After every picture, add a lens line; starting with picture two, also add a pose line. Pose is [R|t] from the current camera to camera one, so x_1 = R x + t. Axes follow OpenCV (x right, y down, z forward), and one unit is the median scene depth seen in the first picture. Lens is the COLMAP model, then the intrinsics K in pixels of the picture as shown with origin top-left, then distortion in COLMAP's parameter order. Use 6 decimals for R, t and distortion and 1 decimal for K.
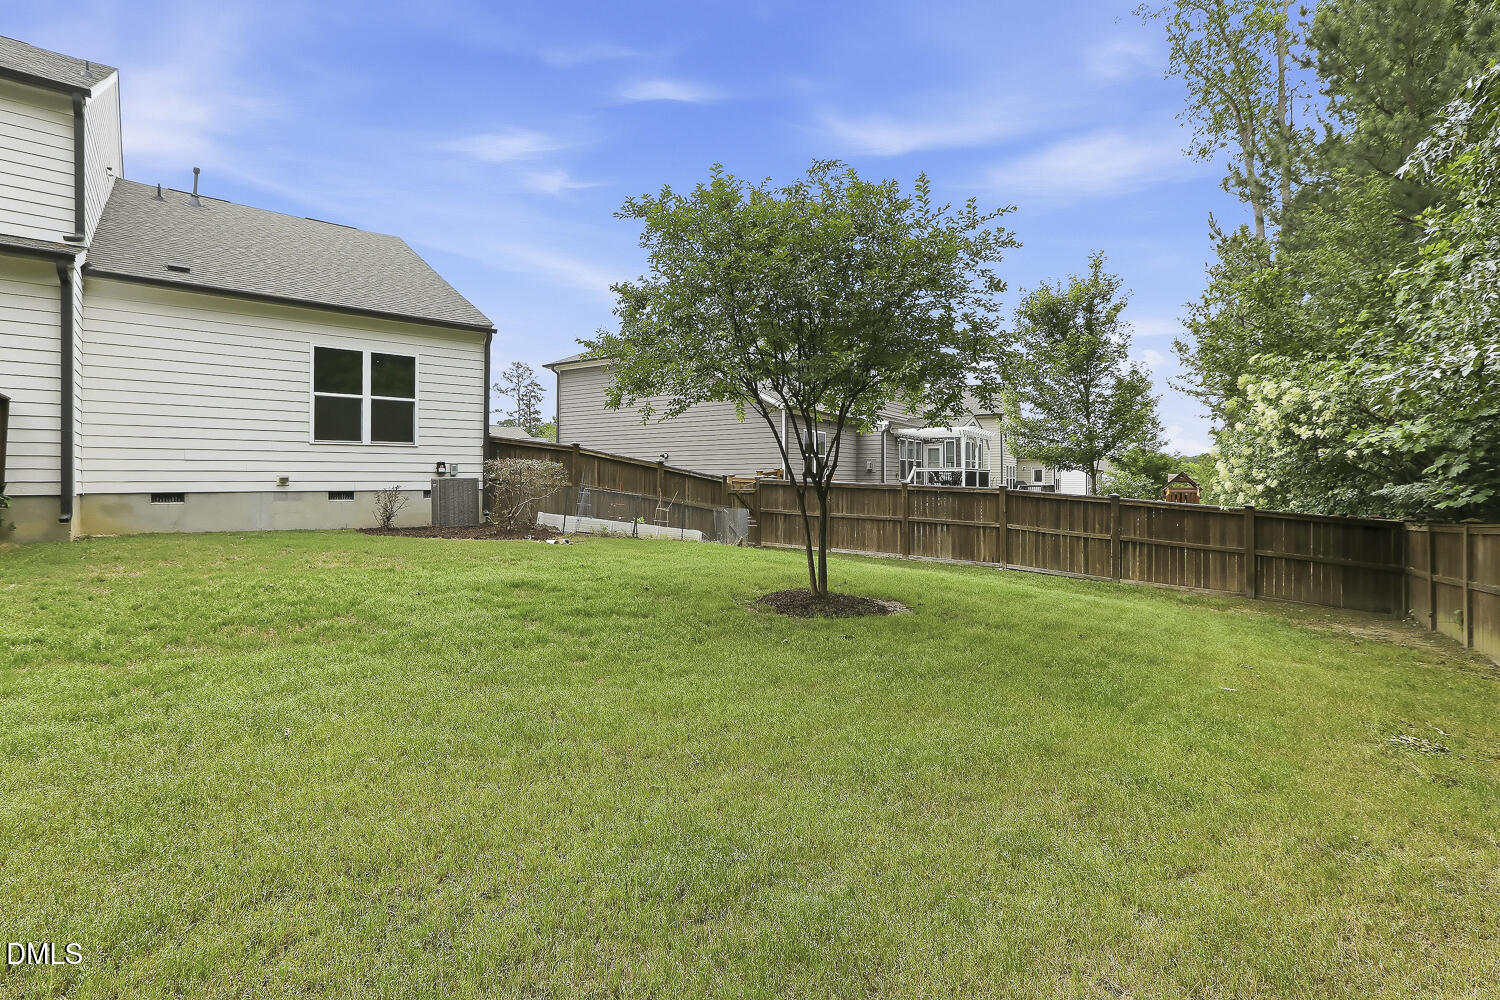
lens RADIAL K [[701.8, 0, 754.4], [0, 701.8, 476.4], [0, 0, 1]] dist [0.002069, 0.000597]
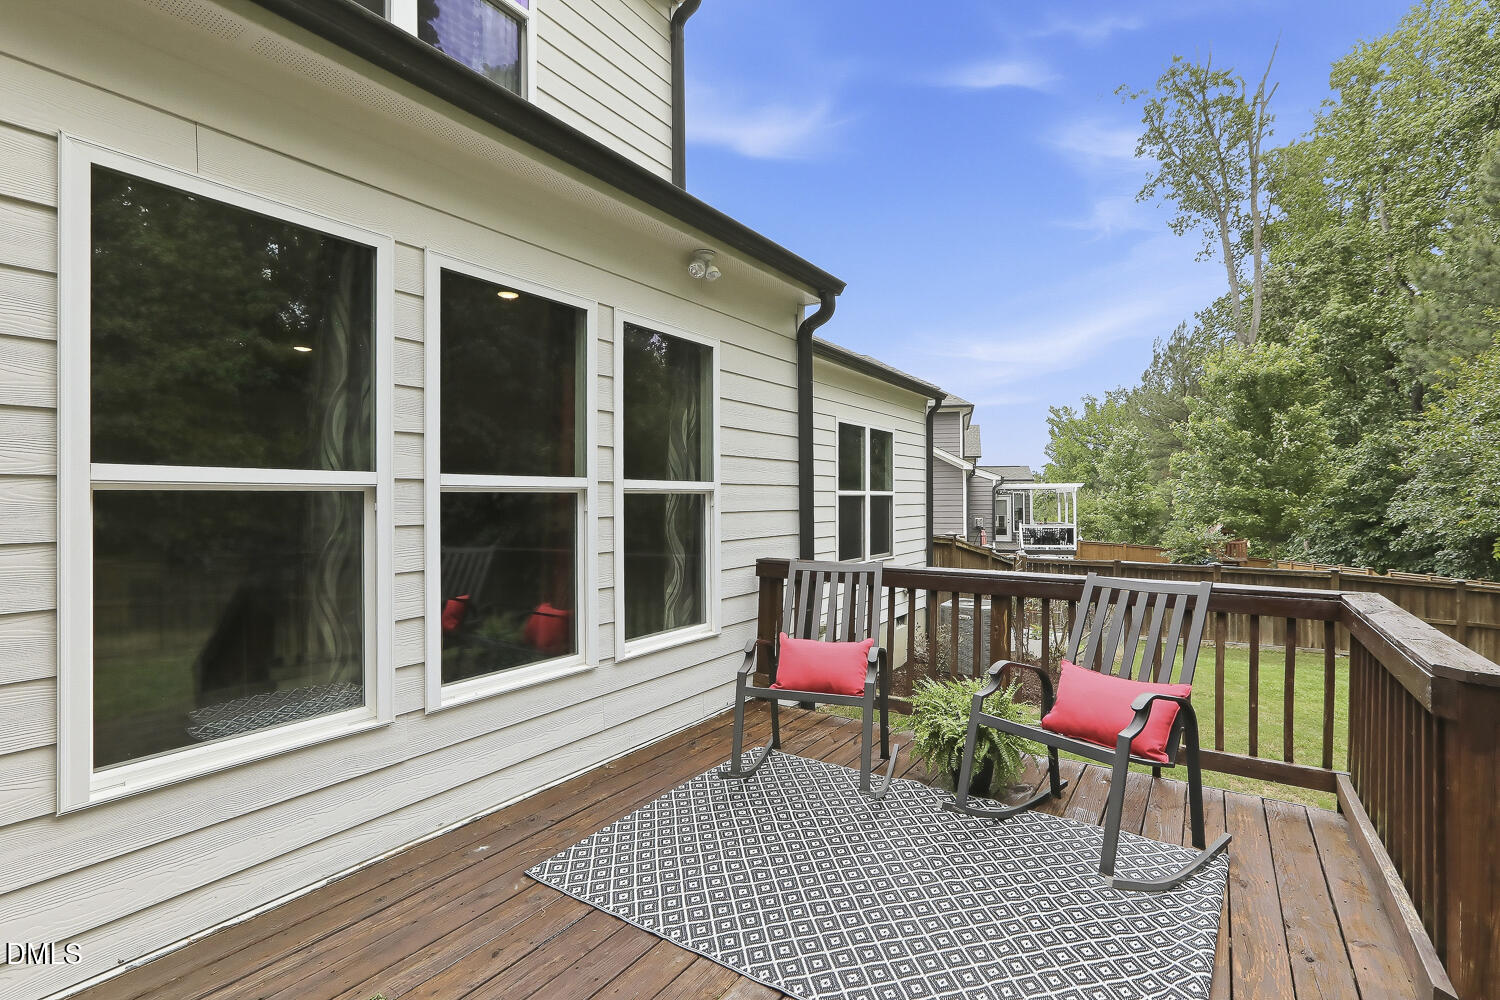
lens RADIAL K [[695.2, 0, 745.6], [0, 695.2, 492.9], [0, 0, 1]] dist [-0.004891, 0.000283]
pose [[0.964230, -0.000724, 0.265064, -0.832925], [0.002451, 0.999978, -0.006183, -0.107236], [-0.265054, 0.006611, 0.964211, 0.362832]]
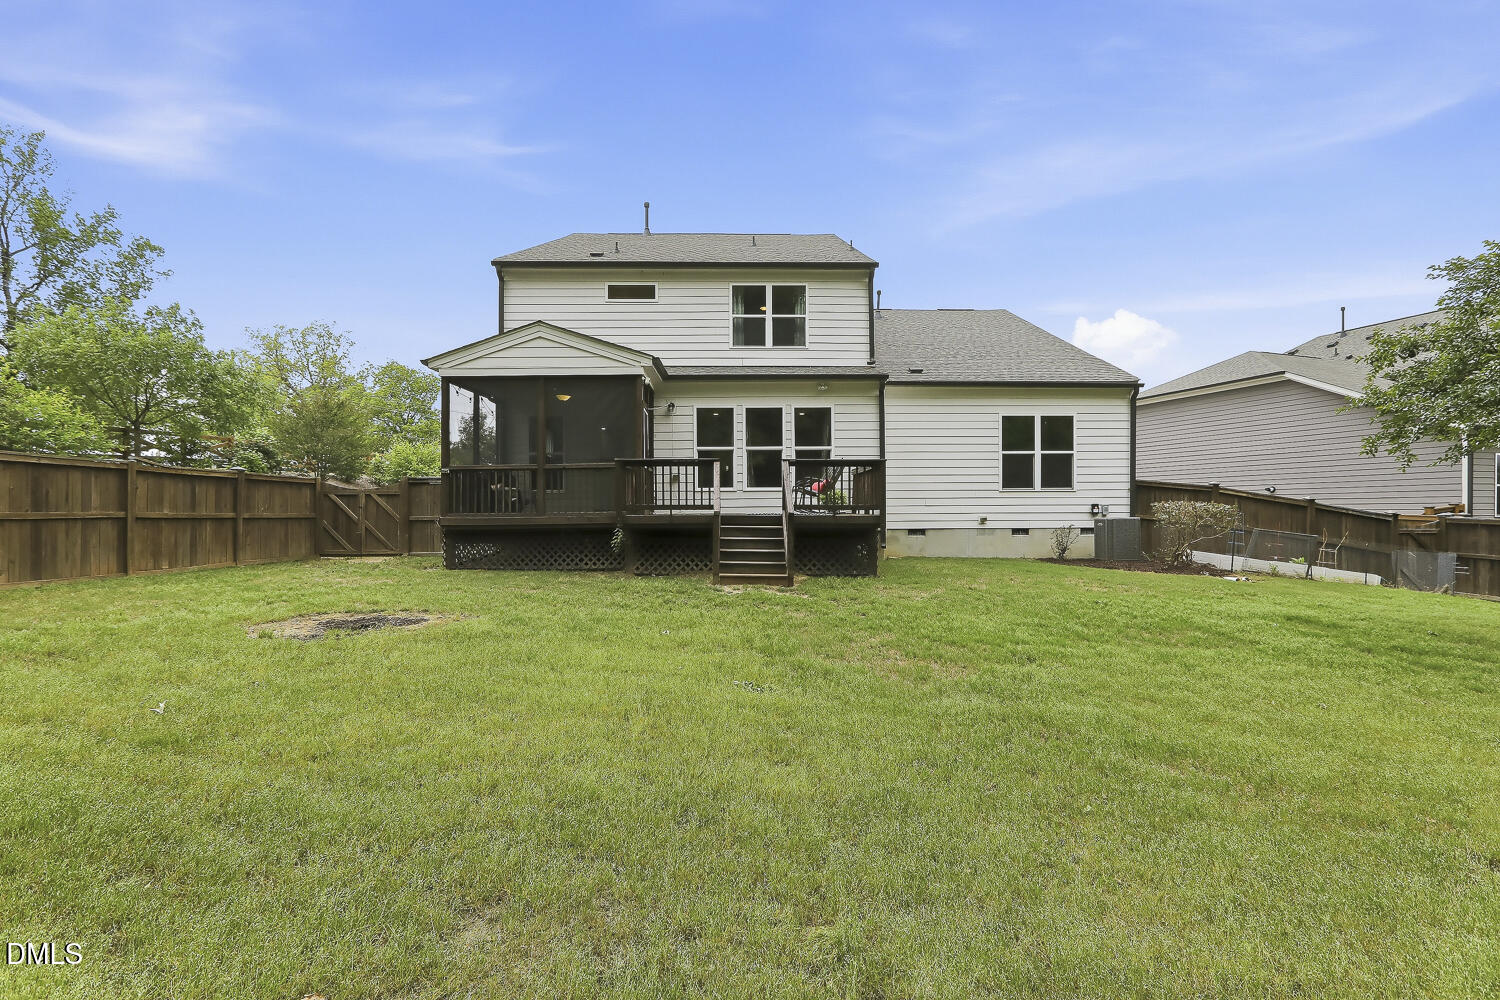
lens RADIAL K [[681.1, 0, 750.0], [0, 681.1, 500.0], [0, 0, 1]] dist [-0.002417, 0.000067]
pose [[0.775993, -0.011590, -0.630636, -0.186268], [0.005570, 0.999918, -0.011522, -0.017761], [0.630717, 0.005428, 0.775994, -0.243951]]
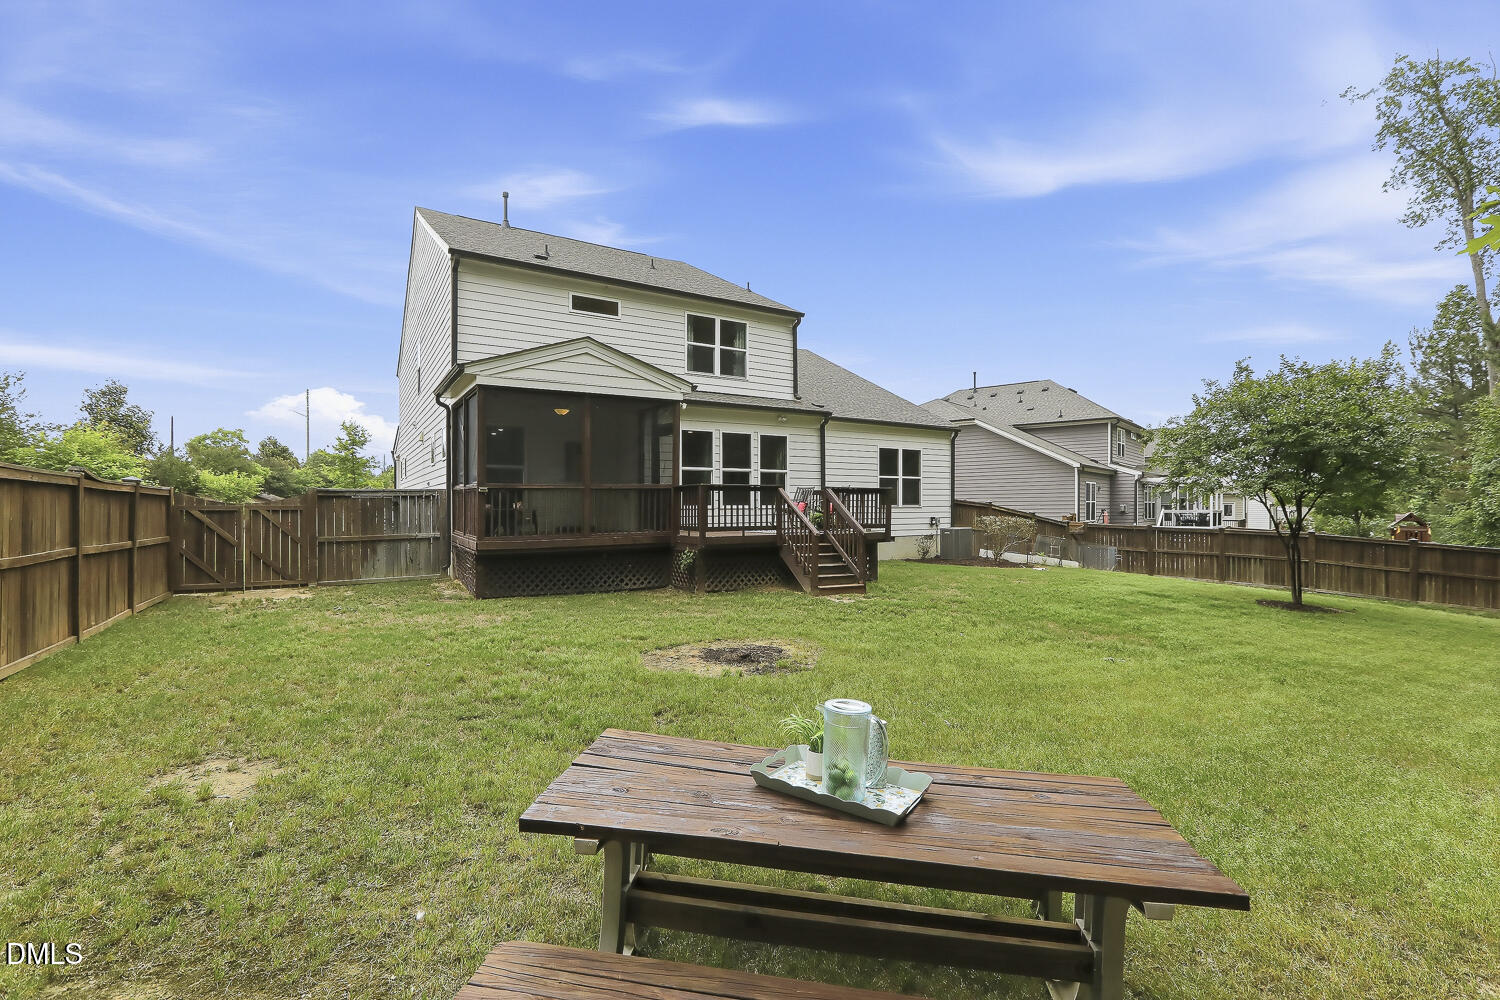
lens RADIAL K [[666.5, 0, 750.0], [0, 666.5, 500.0], [0, 0, 1]] dist [0.003417, 0.000772]
pose [[0.987809, -0.005017, -0.155593, -0.640989], [0.003902, 0.999964, -0.007470, -0.050361], [0.155625, 0.006772, 0.987793, -0.539163]]
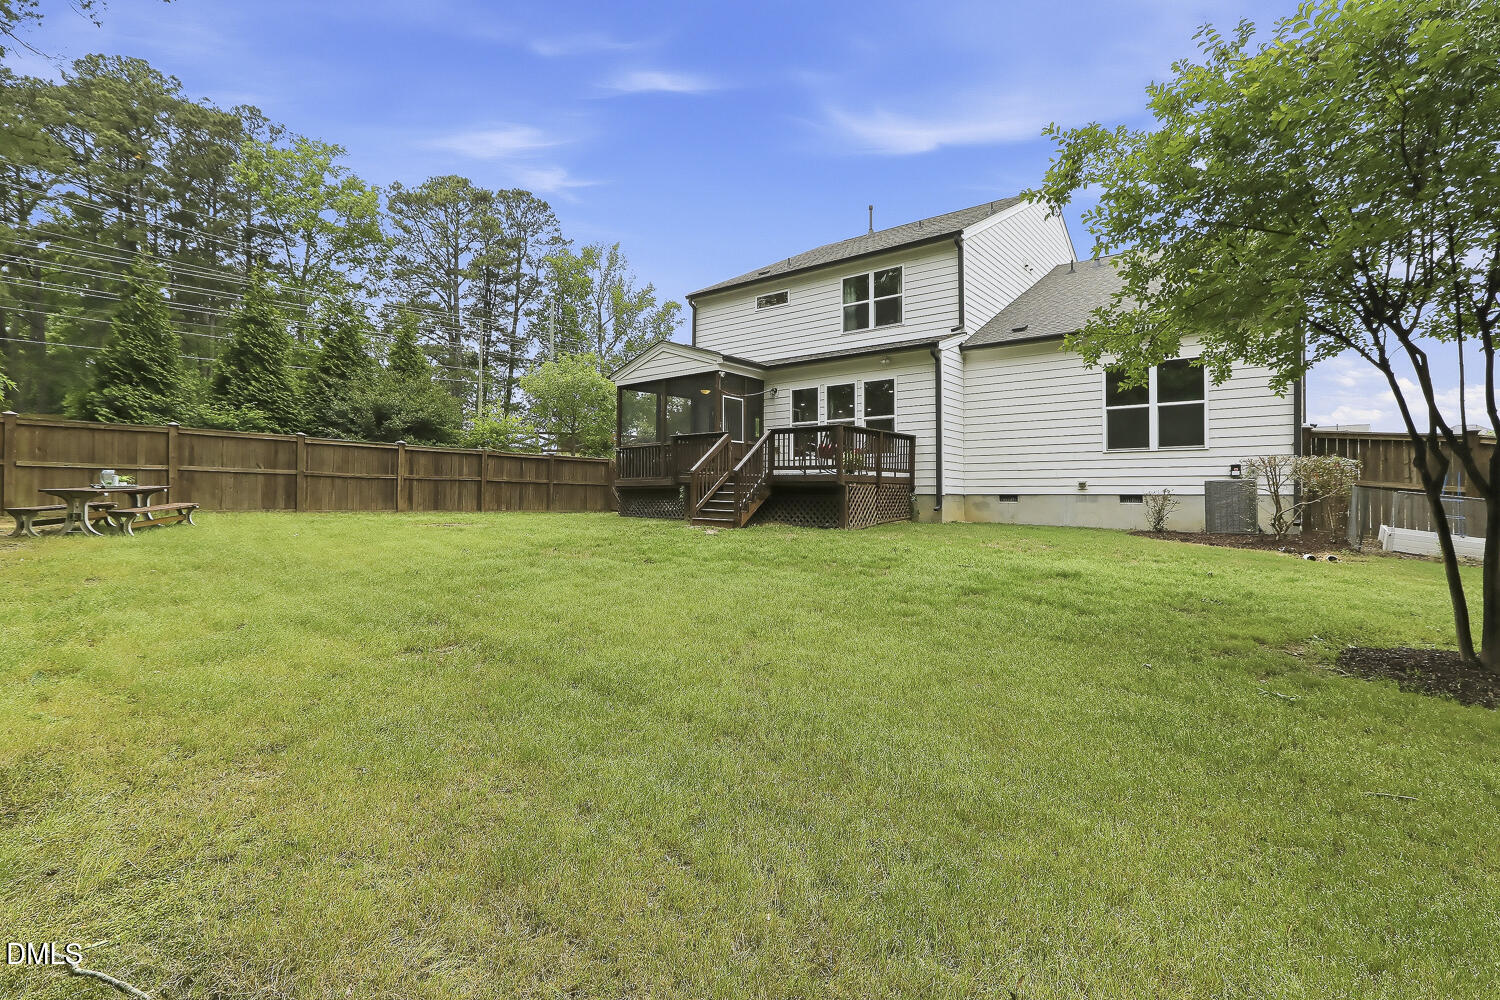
lens RADIAL K [[701.8, 0, 754.4], [0, 701.8, 476.4], [0, 0, 1]] dist [0.002069, 0.000597]
pose [[0.192287, -0.029841, -0.980885, 0.348967], [-0.003182, 0.999513, -0.031031, 0.026834], [0.981334, 0.009088, 0.192099, 0.212269]]
